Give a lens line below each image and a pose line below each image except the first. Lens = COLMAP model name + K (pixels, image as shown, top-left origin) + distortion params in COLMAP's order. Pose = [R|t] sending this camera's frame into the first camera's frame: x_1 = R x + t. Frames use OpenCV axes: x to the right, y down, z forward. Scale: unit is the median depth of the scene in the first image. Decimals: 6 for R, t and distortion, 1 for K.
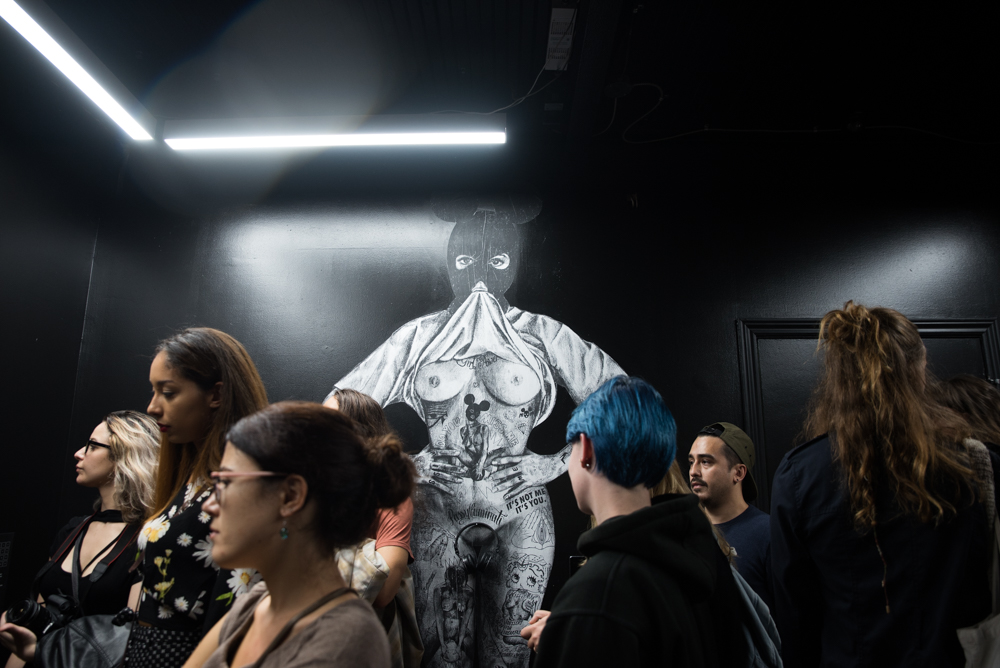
lens RADIAL K [[676.5, 0, 500.8], [0, 676.5, 334.9], [0, 0, 1]] dist [-0.101487, 0.005208]
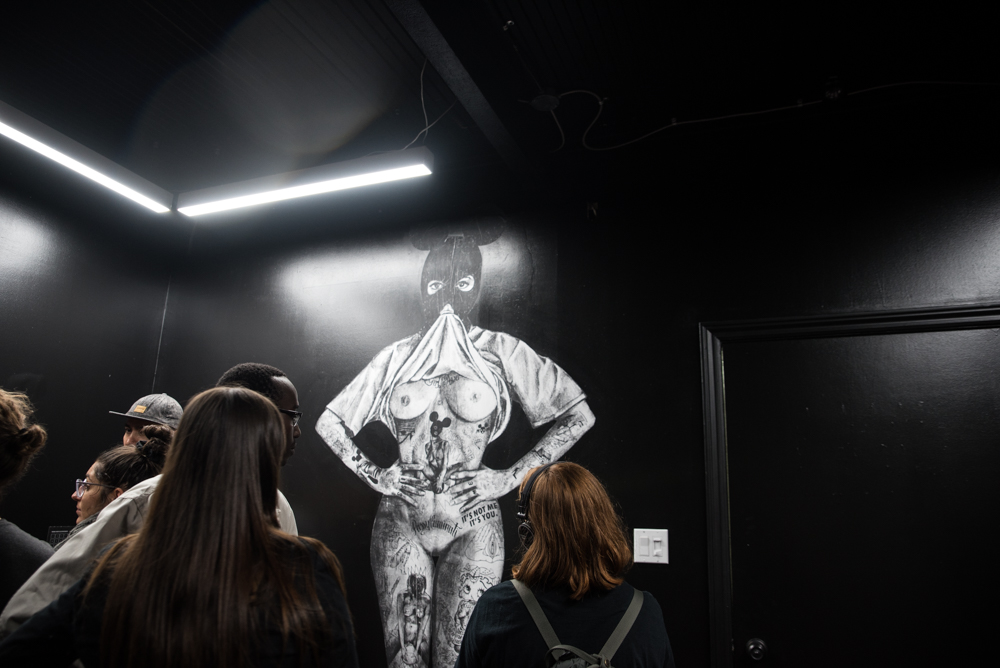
lens RADIAL K [[676.5, 0, 500.7], [0, 676.5, 334.2], [0, 0, 1]] dist [-0.101487, 0.005208]
pose [[0.940557, -0.060772, -0.334155, 0.418567], [0.051167, 0.997986, -0.037482, 0.011872], [0.335760, 0.018157, 0.941773, 0.038795]]
